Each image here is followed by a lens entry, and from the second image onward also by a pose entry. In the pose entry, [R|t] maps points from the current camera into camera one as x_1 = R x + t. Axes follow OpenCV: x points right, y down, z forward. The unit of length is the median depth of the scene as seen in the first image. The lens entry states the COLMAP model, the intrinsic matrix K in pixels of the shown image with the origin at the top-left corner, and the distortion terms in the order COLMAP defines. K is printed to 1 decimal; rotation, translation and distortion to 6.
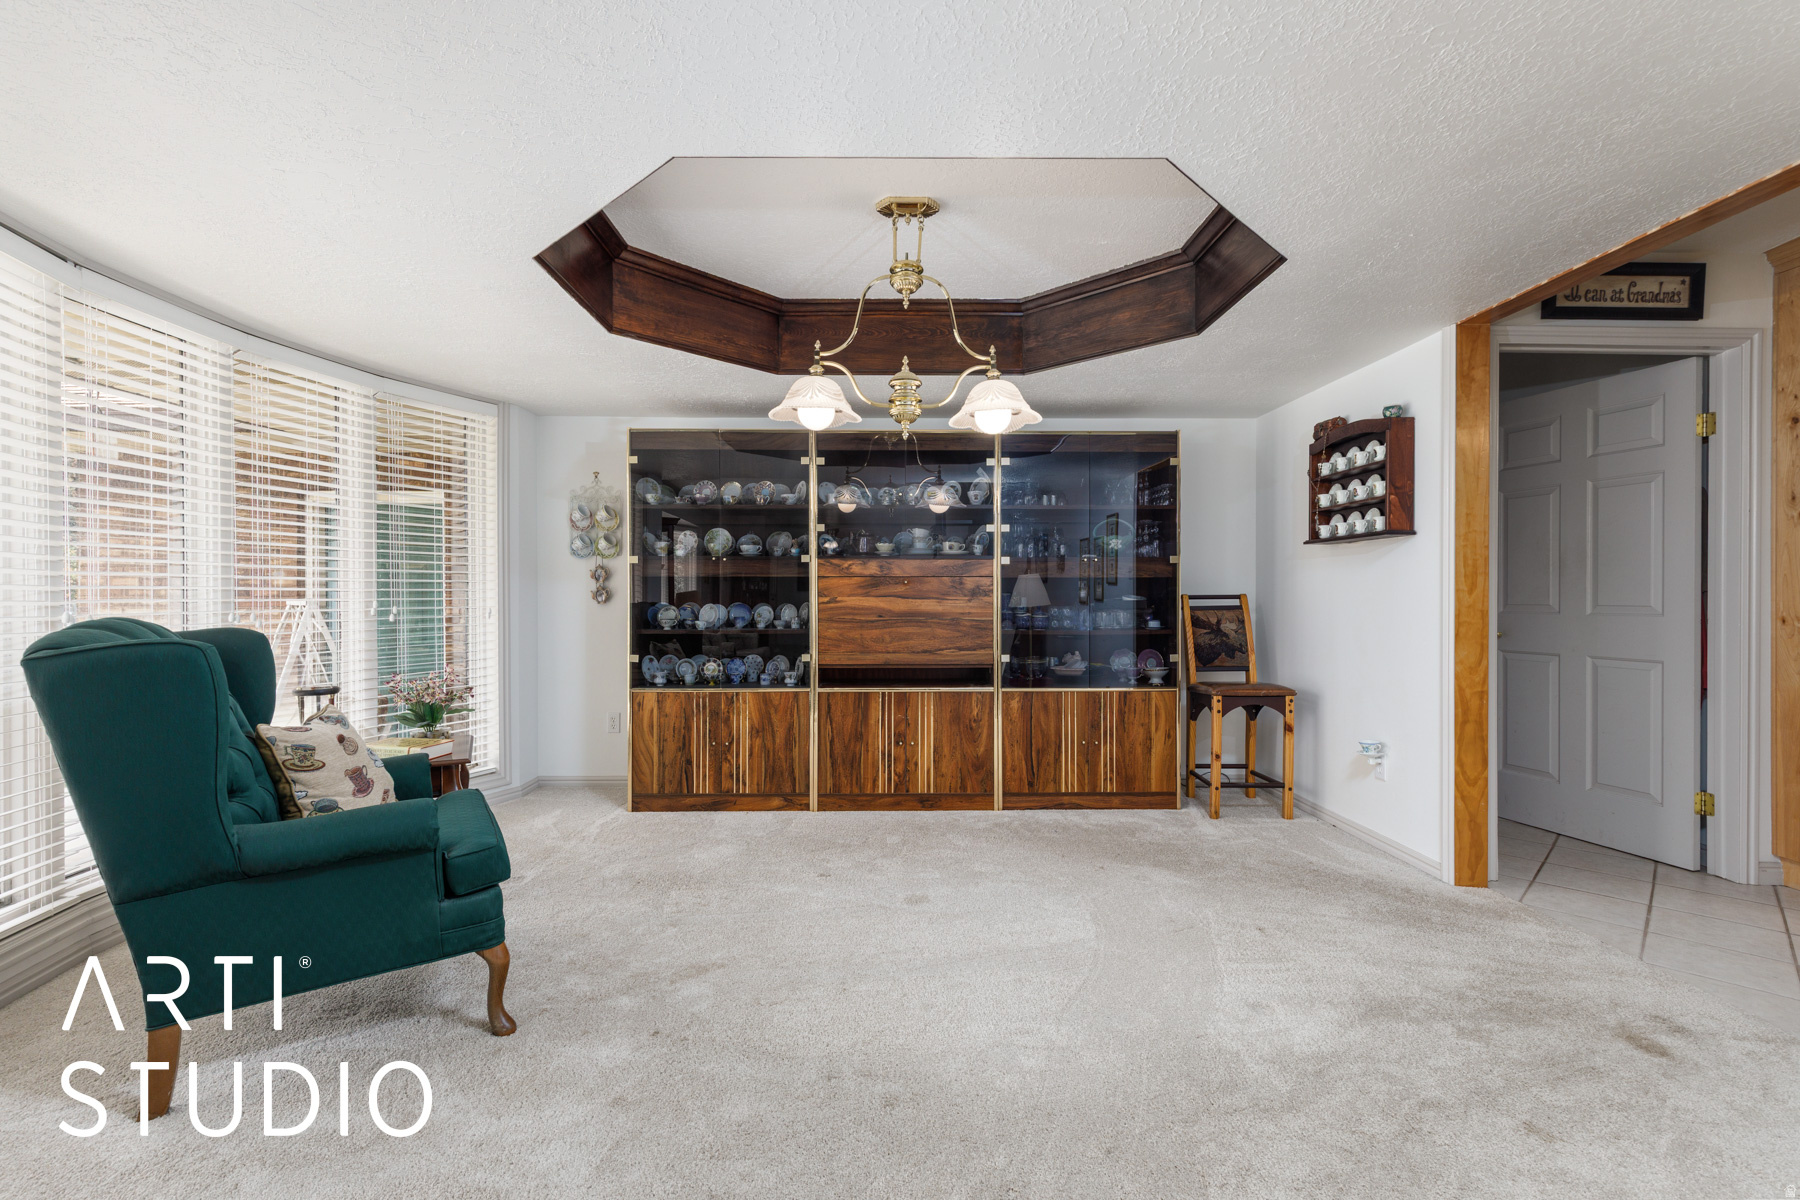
lens RADIAL K [[809.3, 0, 906.7], [0, 809.3, 597.9], [0, 0, 1]] dist [0.012518, 0.000182]
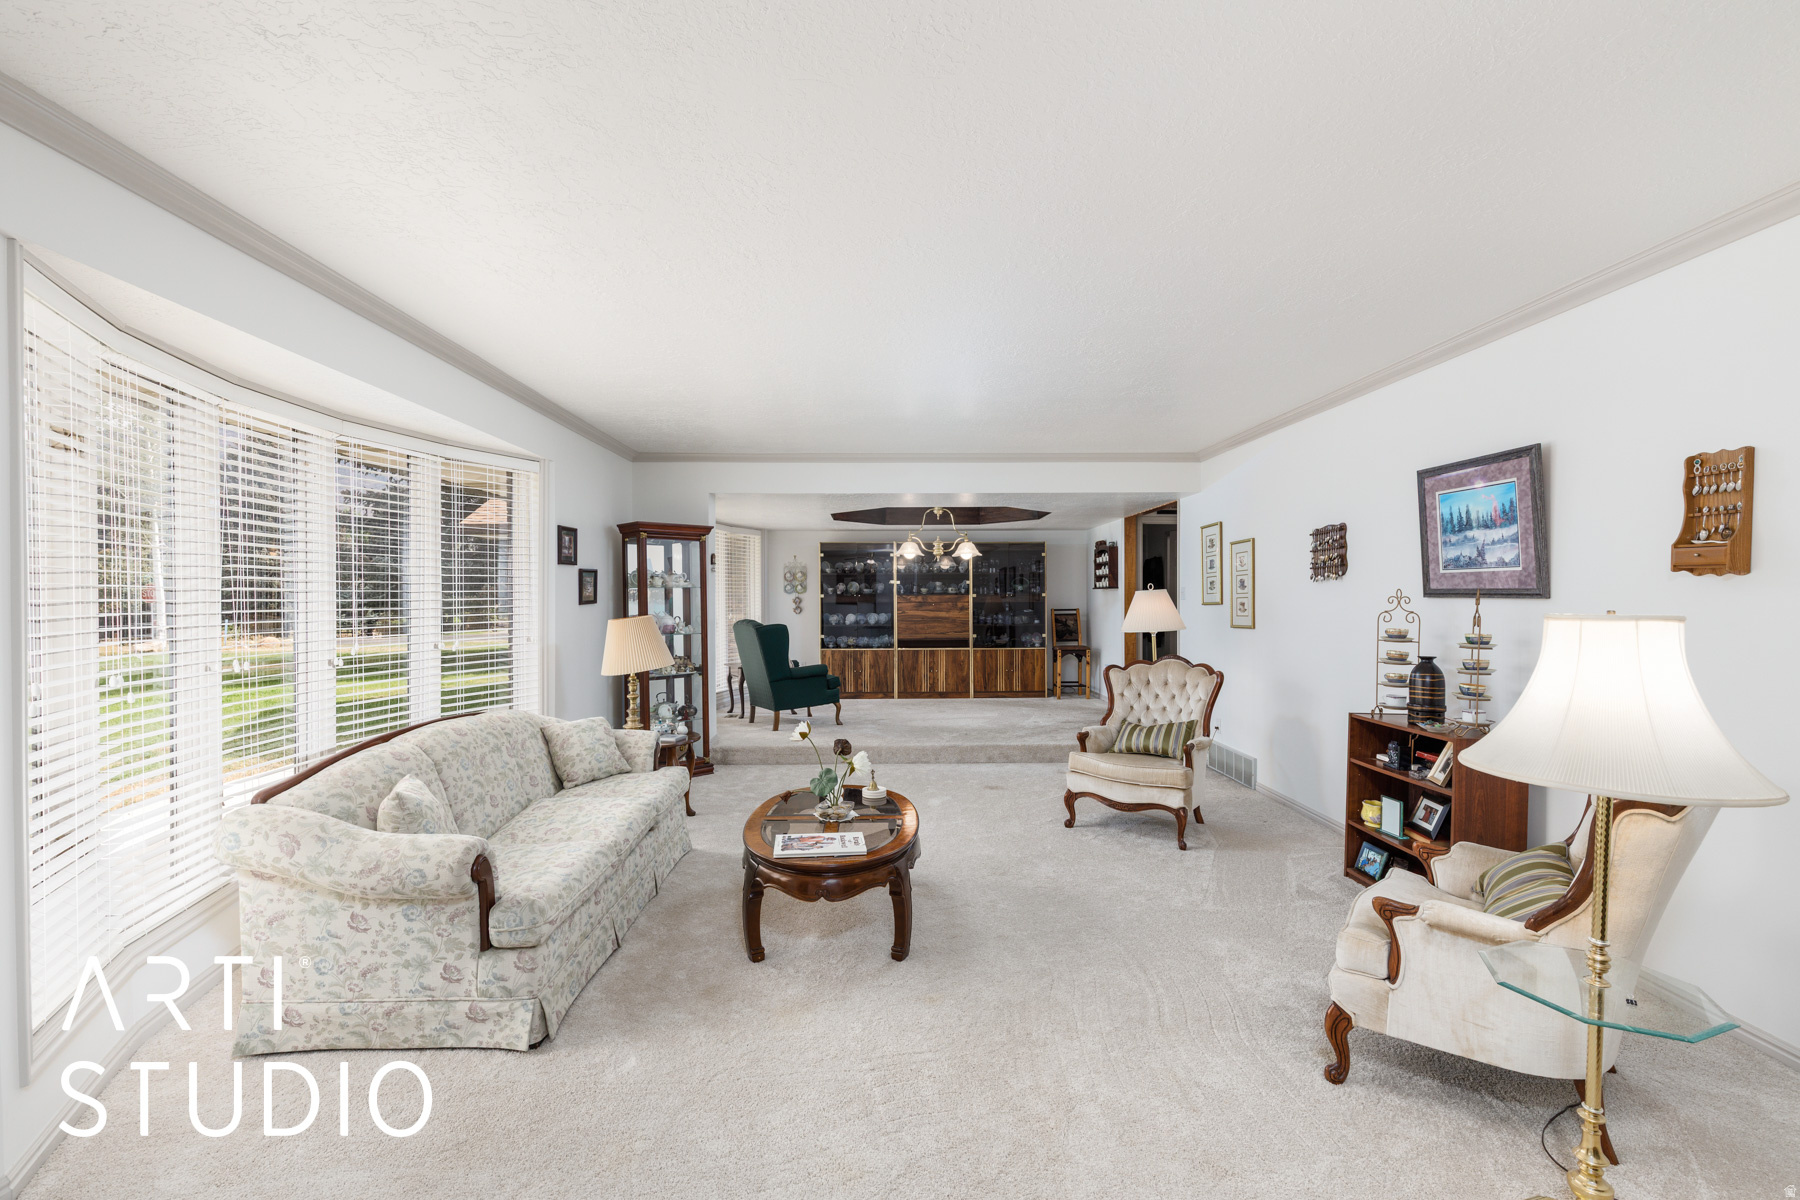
lens RADIAL K [[818.5, 0, 900.0], [0, 818.5, 600.0], [0, 0, 1]] dist [-0.002563, 0.000275]
pose [[0.999965, -0.003918, 0.007459, -0.119147], [0.003969, 0.999969, -0.006758, -0.016787], [-0.007432, 0.006788, 0.999949, -1.453120]]
